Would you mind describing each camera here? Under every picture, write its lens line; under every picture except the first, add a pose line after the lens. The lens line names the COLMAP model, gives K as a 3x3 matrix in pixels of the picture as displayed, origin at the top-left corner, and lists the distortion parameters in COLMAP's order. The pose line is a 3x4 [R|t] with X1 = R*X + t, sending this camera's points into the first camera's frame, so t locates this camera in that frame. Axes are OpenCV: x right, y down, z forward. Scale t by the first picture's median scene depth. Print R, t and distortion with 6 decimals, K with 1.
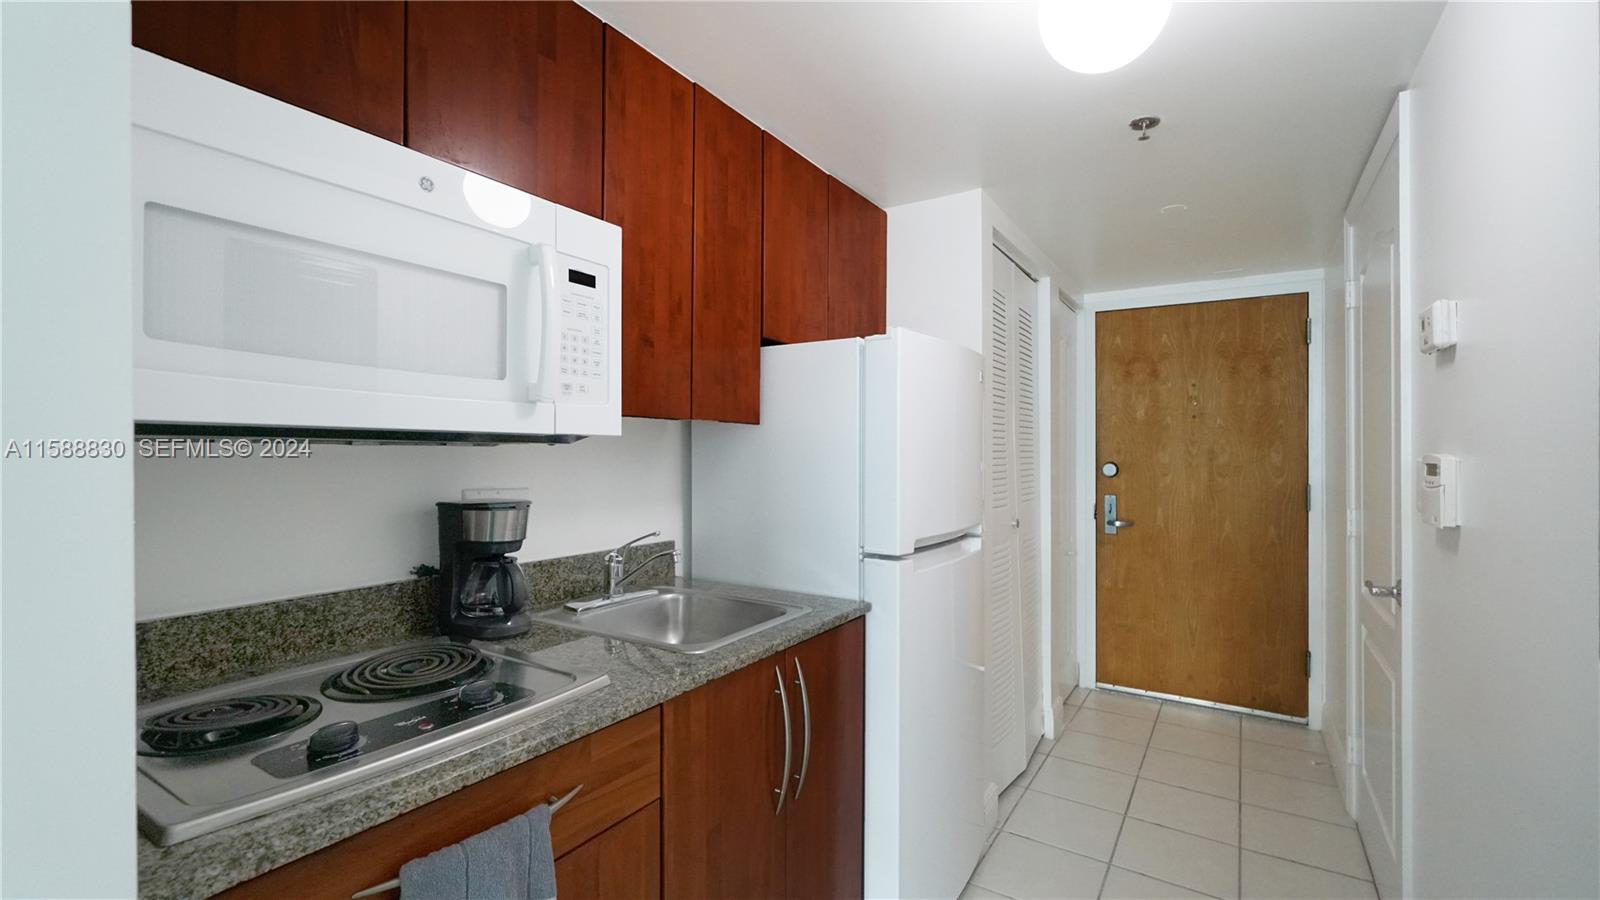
lens RADIAL K [[677.0, 0, 794.8], [0, 677.0, 450.5], [0, 0, 1]] dist [-0.001864, 0.001201]
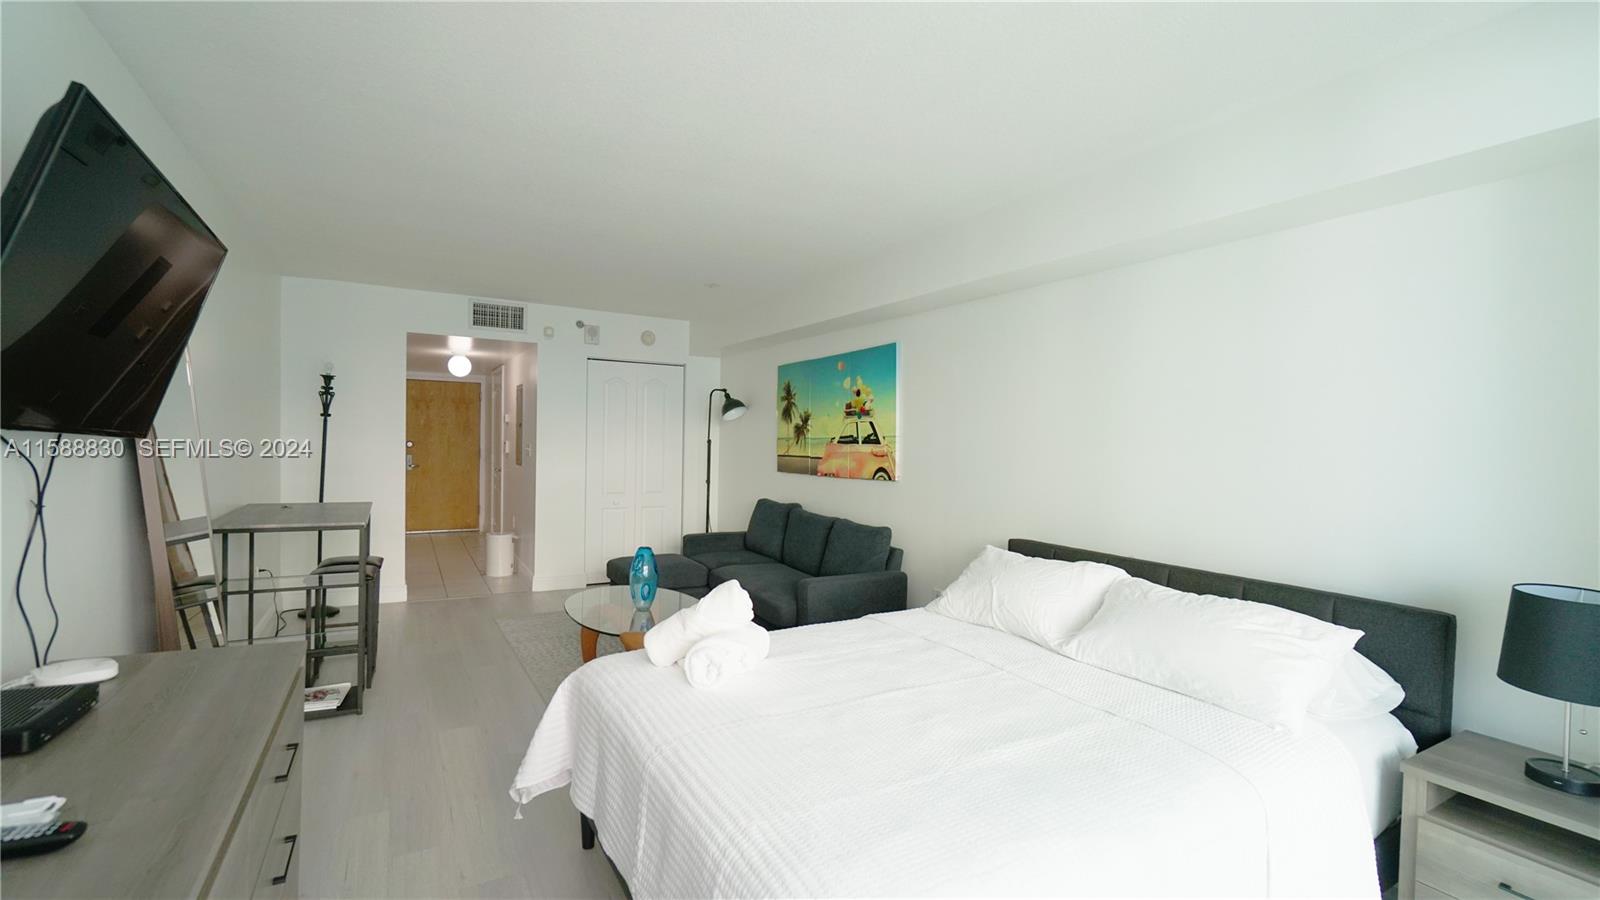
lens RADIAL K [[677.0, 0, 794.6], [0, 677.0, 449.3], [0, 0, 1]] dist [-0.001864, 0.001201]
pose [[0.444114, -0.007221, 0.895941, -1.232174], [-0.025064, 0.999476, 0.020480, -0.042985], [-0.895620, -0.031551, 0.443700, -1.485311]]
